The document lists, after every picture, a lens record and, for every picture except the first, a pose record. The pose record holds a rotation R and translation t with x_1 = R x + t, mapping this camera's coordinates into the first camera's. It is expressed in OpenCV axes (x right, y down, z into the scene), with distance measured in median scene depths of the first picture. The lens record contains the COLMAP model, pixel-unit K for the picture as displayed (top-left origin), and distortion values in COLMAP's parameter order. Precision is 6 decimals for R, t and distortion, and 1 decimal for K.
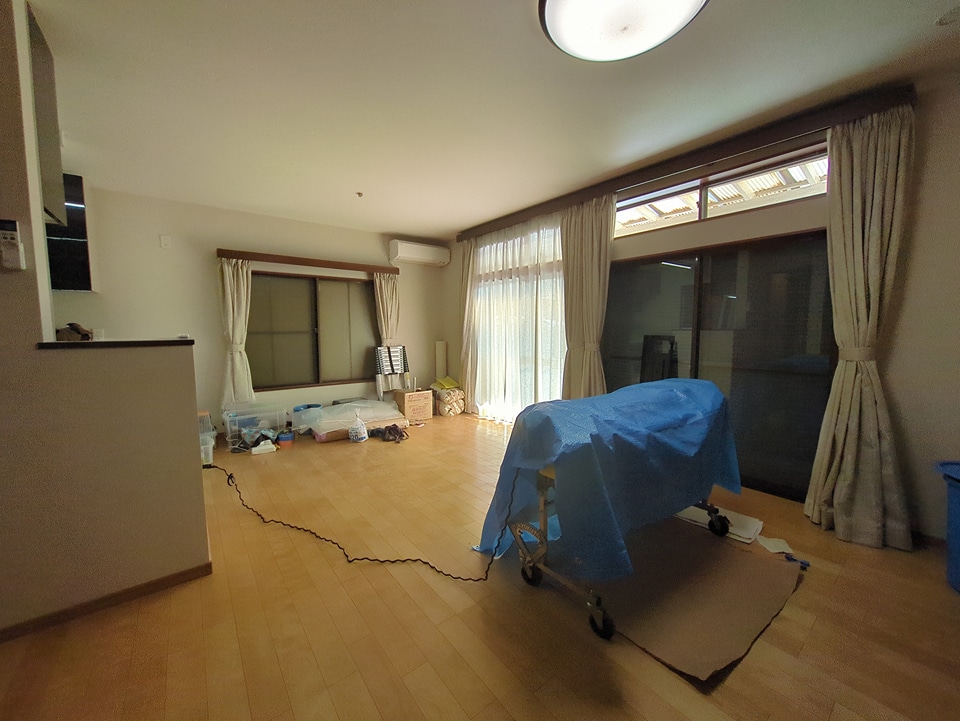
lens RADIAL K [[375.8, 0, 482.3], [0, 375.8, 357.9], [0, 0, 1]] dist [0.000014, 0.000147]
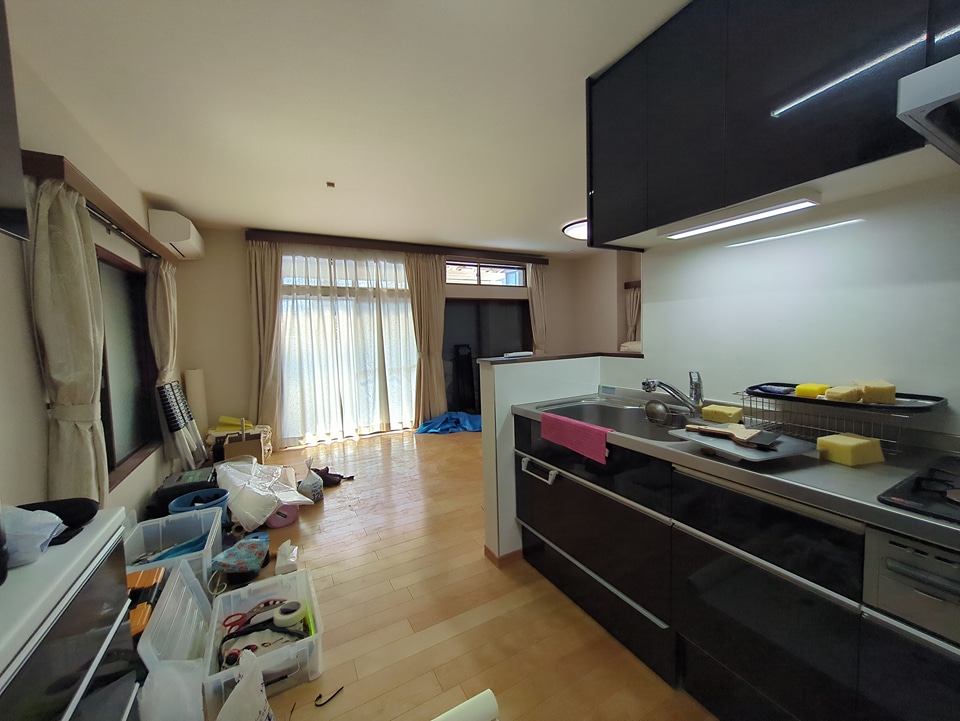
lens RADIAL K [[375.8, 0, 482.3], [0, 375.8, 357.9], [0, 0, 1]] dist [0.000014, 0.000147]
pose [[0.157329, -0.064889, 0.985412, -0.999863], [0.108659, 0.992918, 0.048035, -0.059648], [-0.981550, 0.099517, 0.163266, 0.530935]]
